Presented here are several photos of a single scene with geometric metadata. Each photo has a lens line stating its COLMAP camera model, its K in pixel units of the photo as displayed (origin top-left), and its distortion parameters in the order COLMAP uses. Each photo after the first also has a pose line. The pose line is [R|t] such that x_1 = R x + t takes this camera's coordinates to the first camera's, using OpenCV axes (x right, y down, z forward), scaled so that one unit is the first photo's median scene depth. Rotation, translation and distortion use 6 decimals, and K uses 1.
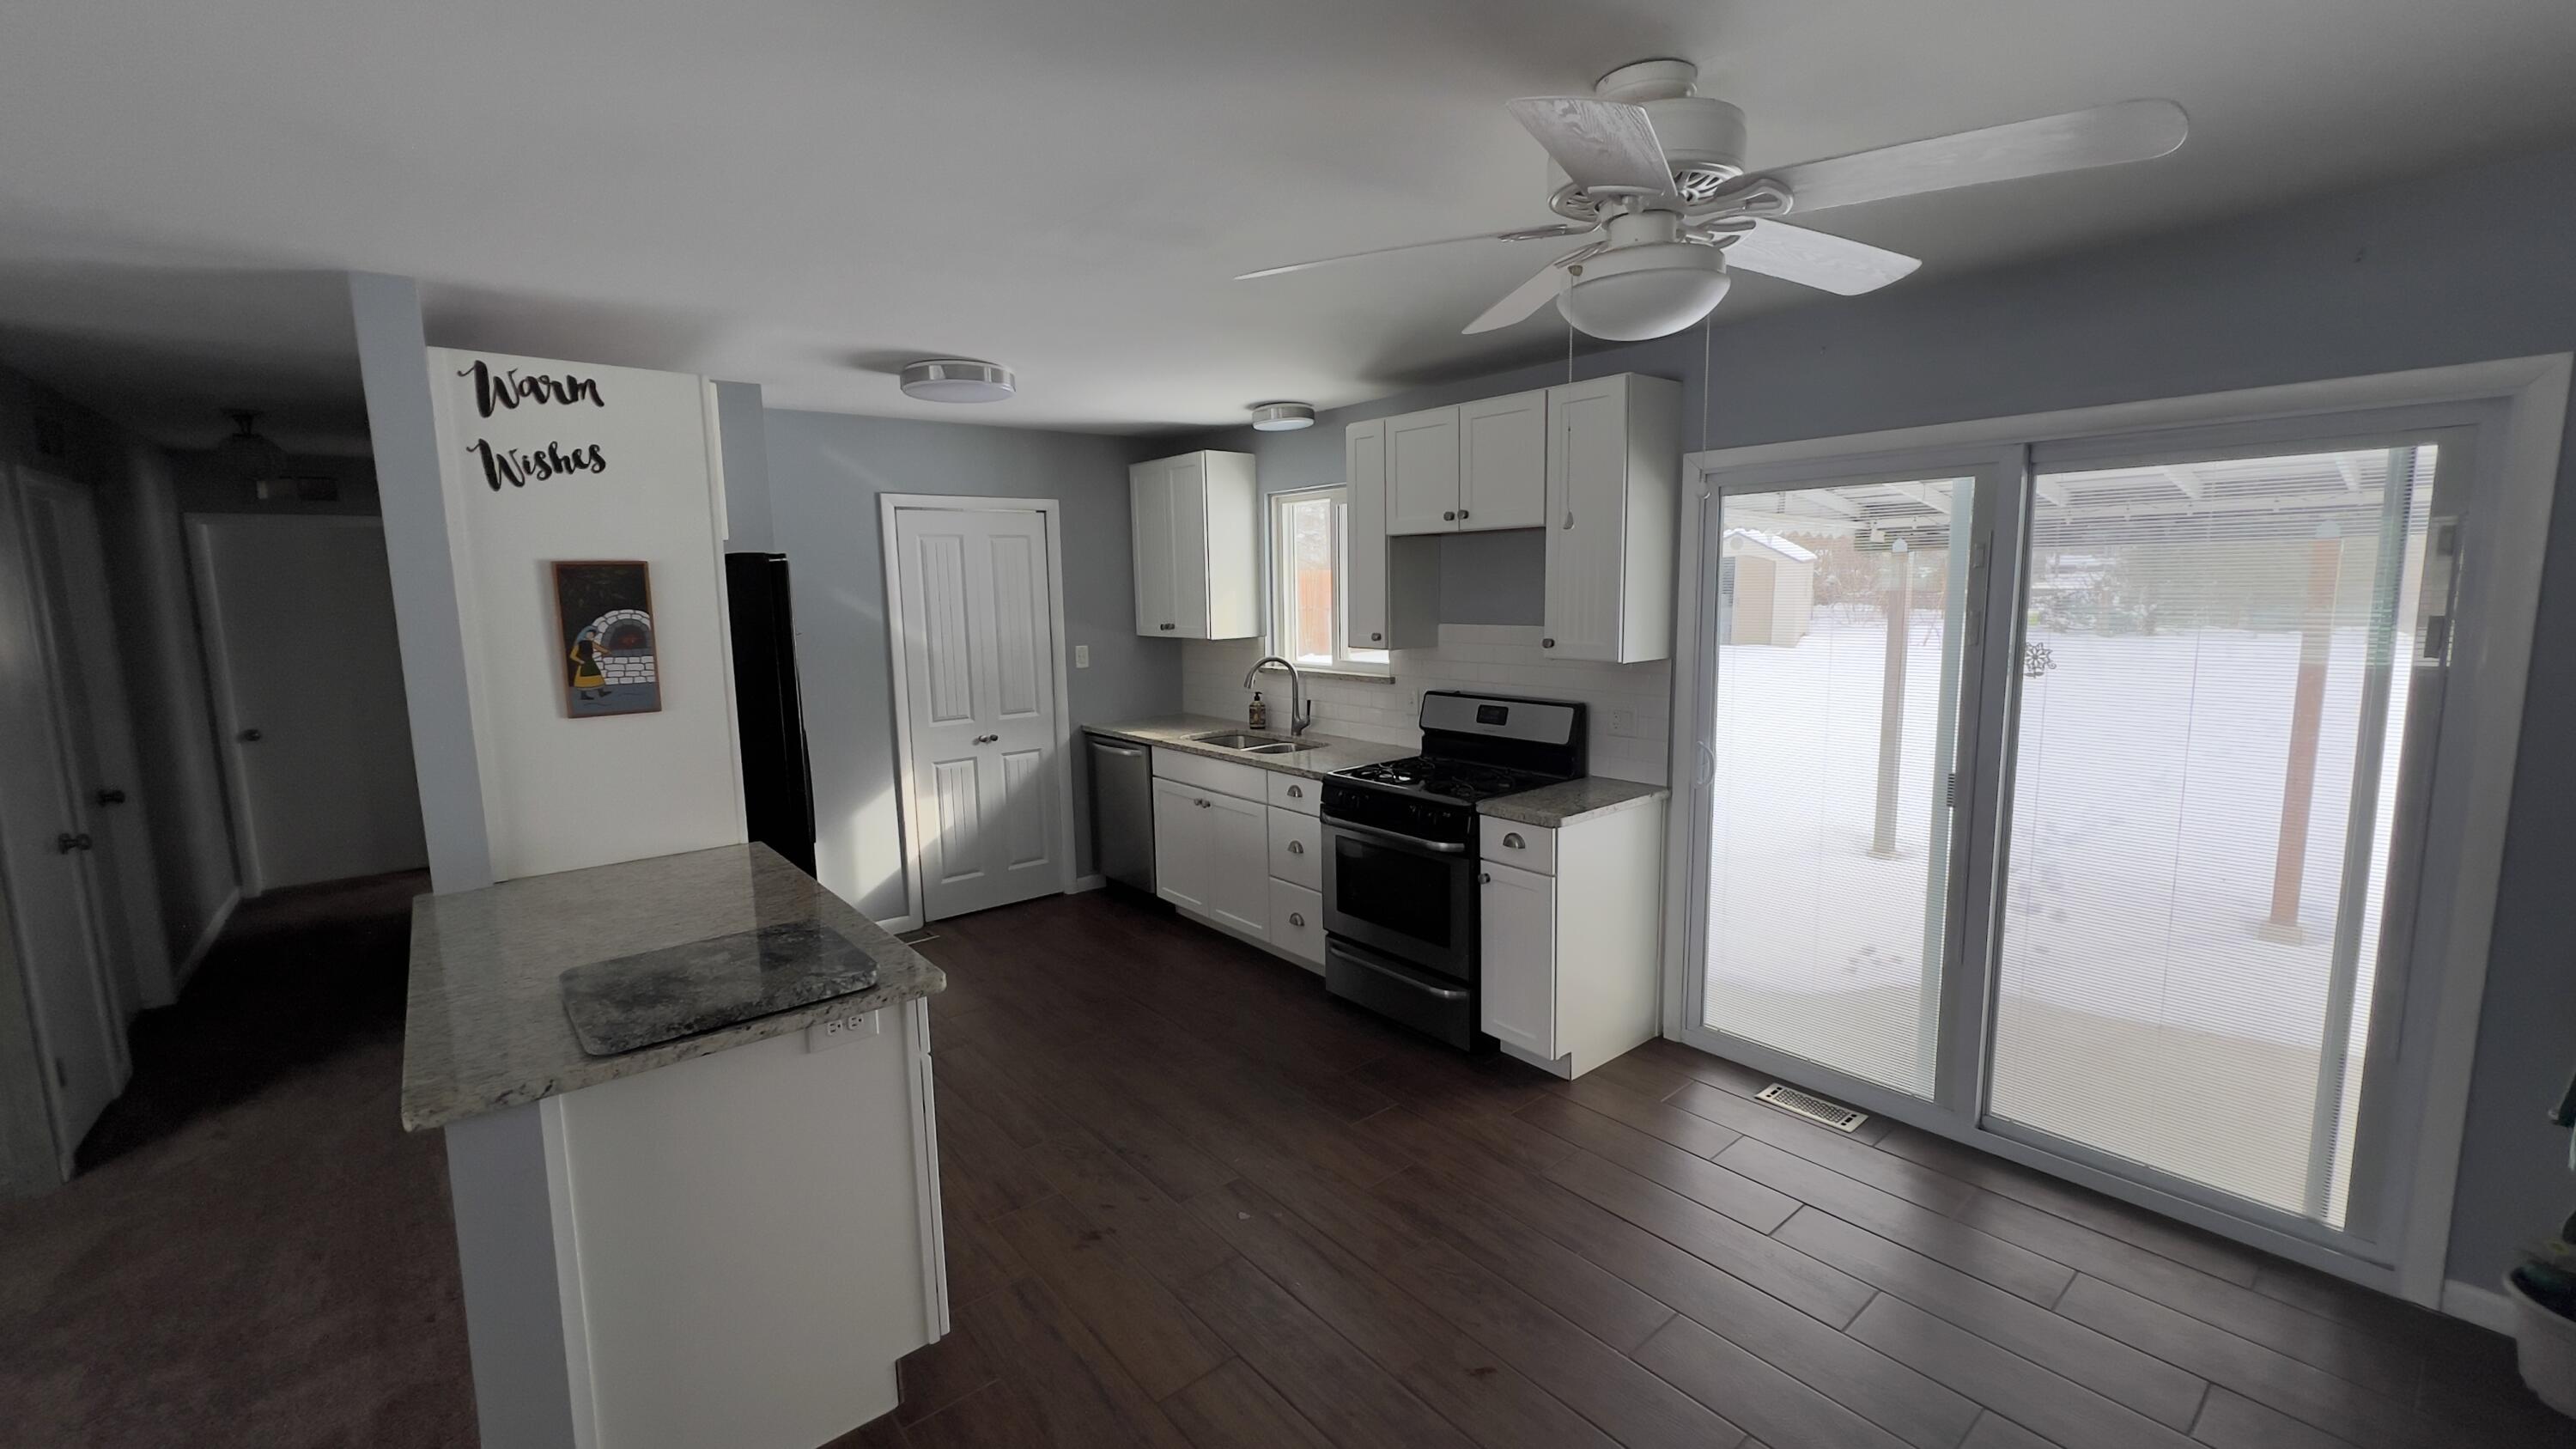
lens RADIAL K [[1031.4, 0, 1287.9], [0, 1031.4, 720.1], [0, 0, 1]] dist [-0.000468, -0.000571]
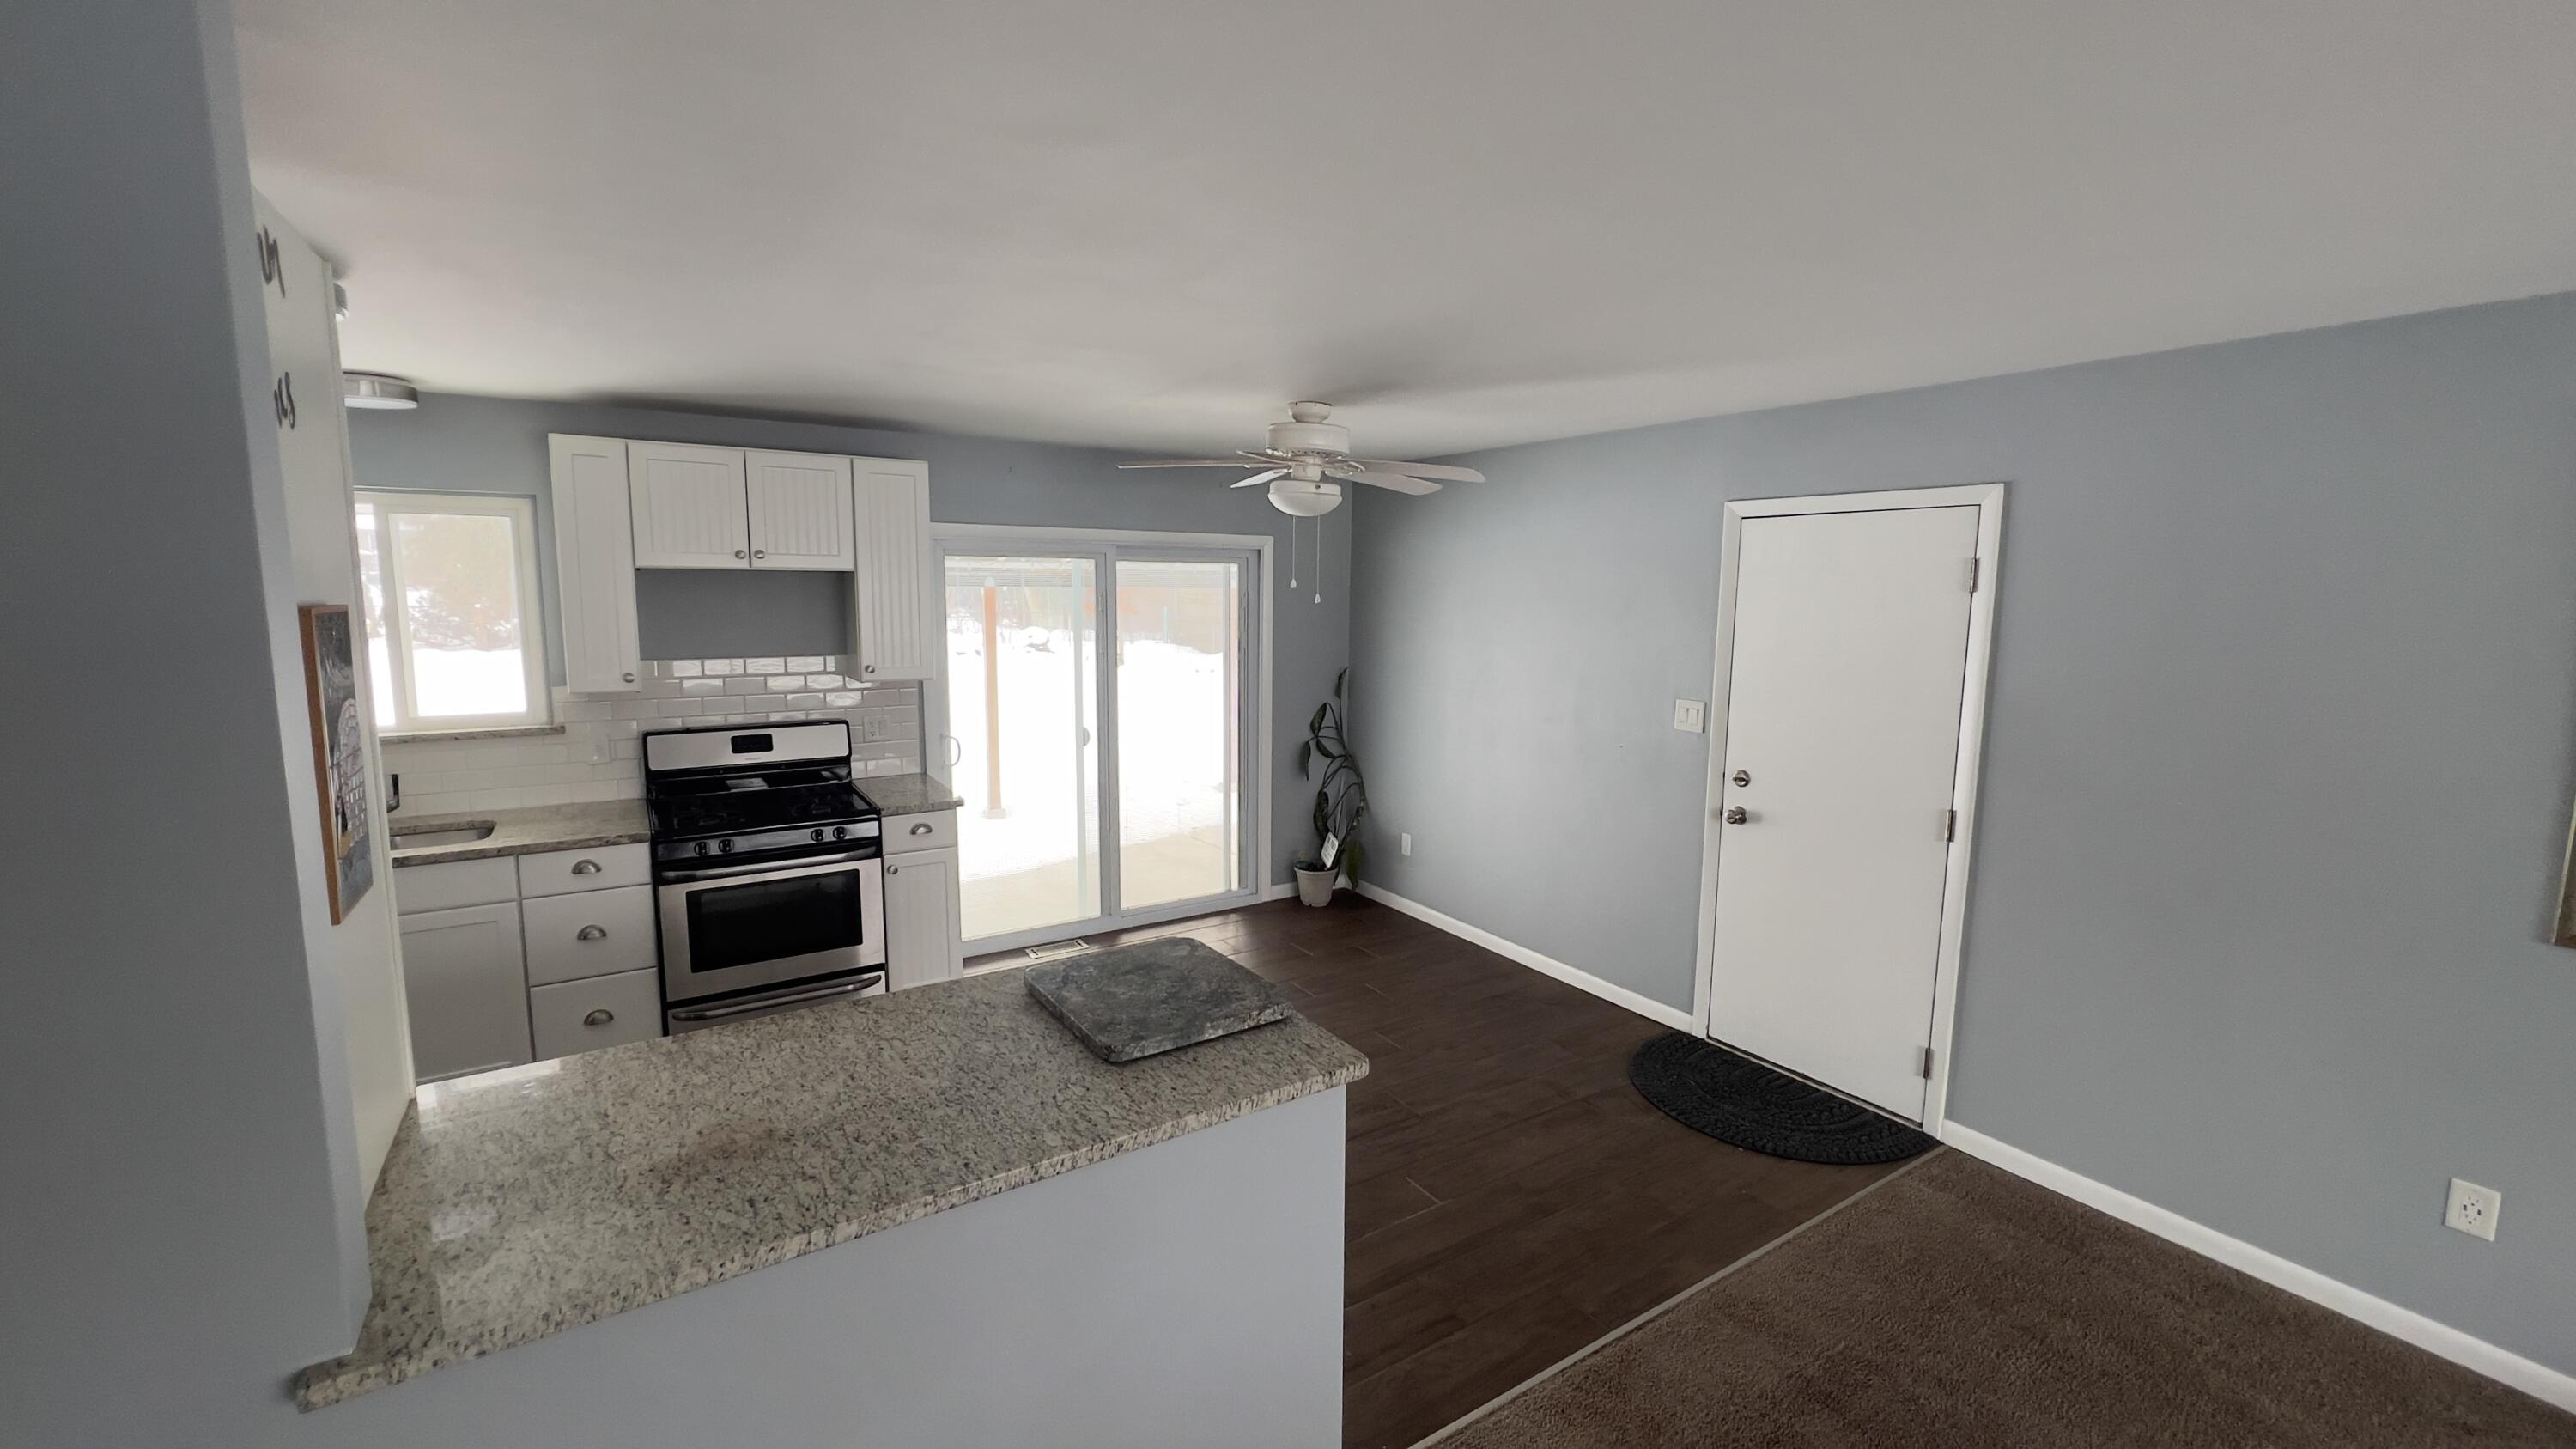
lens RADIAL K [[1030.9, 0, 1283.8], [0, 1030.9, 719.2], [0, 0, 1]] dist [-0.000406, -0.000110]
pose [[0.120660, -0.108080, 0.986793, -0.939793], [0.120575, 0.988291, 0.093501, -0.076109], [-0.985344, 0.107701, 0.132279, 0.399730]]
